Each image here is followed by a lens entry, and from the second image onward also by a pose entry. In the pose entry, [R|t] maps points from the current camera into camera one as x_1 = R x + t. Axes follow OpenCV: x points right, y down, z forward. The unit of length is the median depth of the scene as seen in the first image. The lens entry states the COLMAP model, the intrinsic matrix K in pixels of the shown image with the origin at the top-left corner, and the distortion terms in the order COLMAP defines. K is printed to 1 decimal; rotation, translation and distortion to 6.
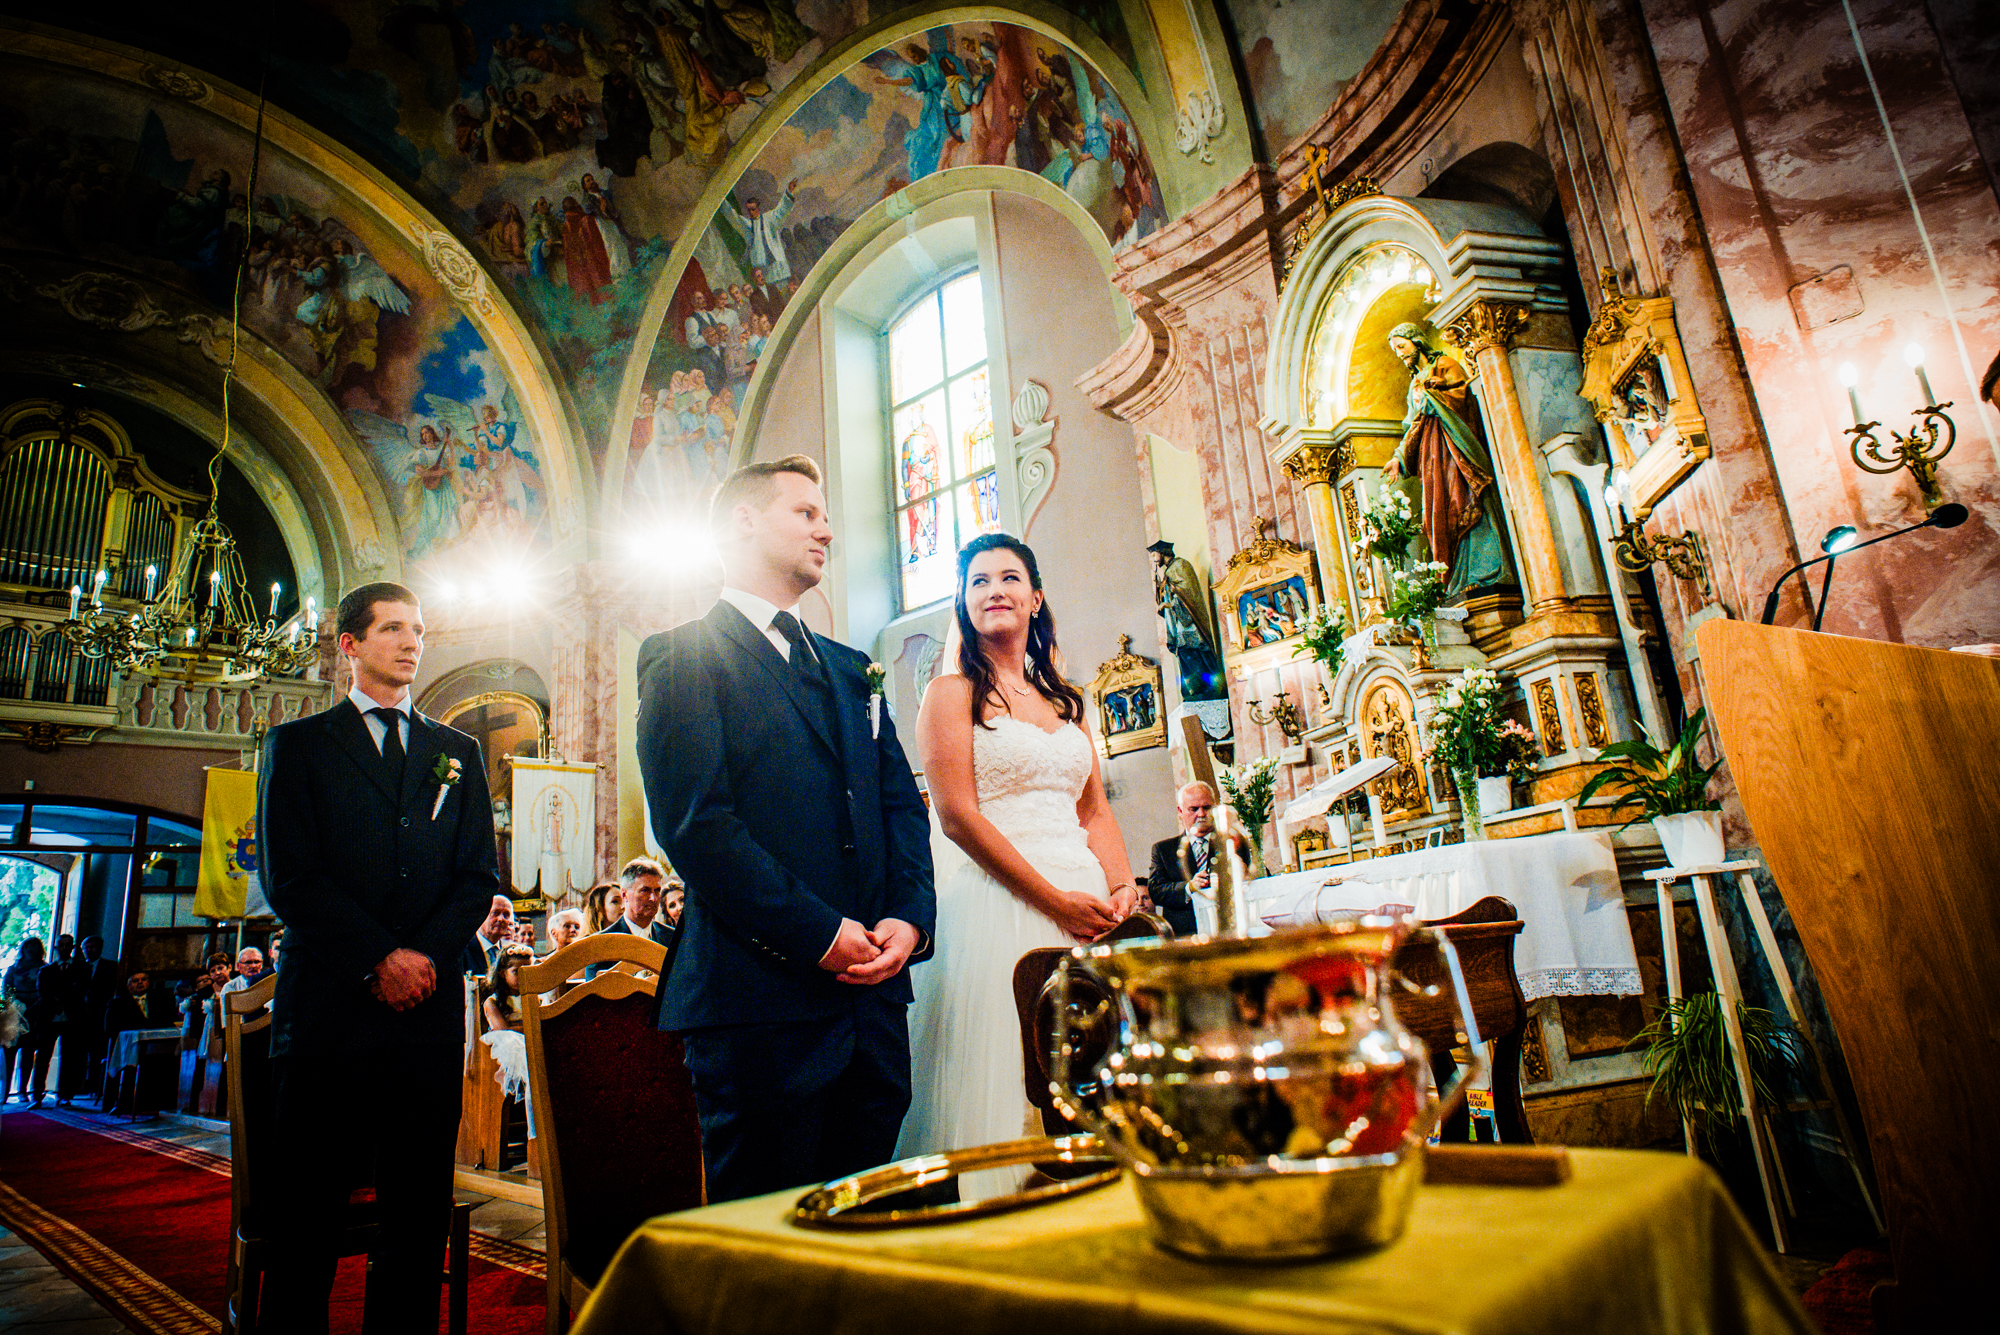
lens RADIAL K [[1206.4, 0, 935.6], [0, 1206.4, 617.2], [0, 0, 1]] dist [-0.107960, 0.072824]
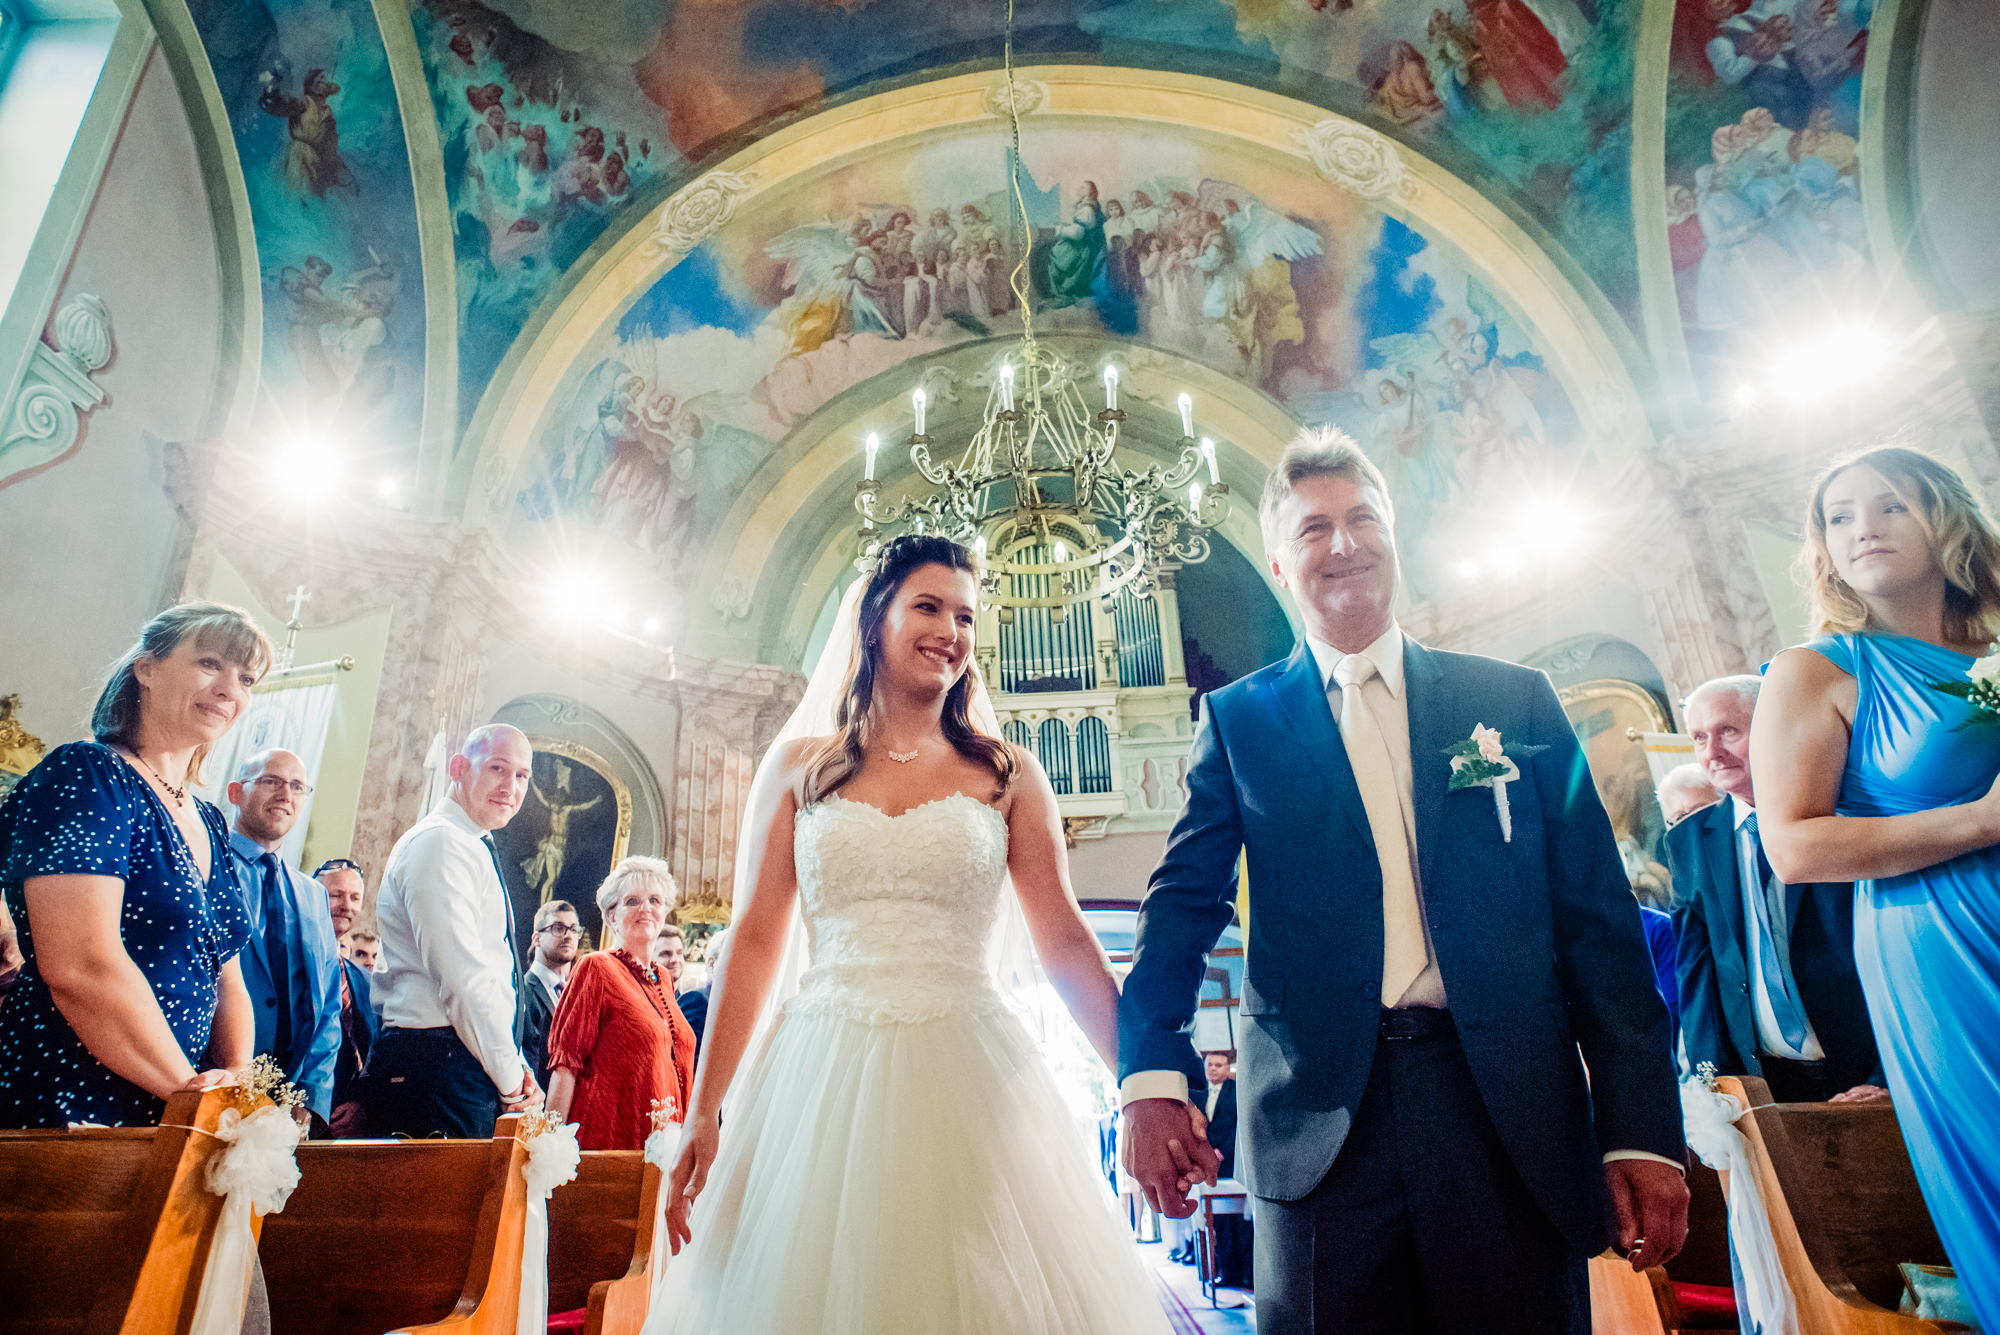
lens RADIAL K [[1206.4, 0, 935.6], [0, 1206.4, 617.2], [0, 0, 1]] dist [-0.107960, 0.072824]
pose [[0.654896, -0.263590, -0.708260, -0.115814], [0.183683, 0.964615, -0.189152, 0.084741], [0.733057, -0.006220, 0.680139, 0.260555]]
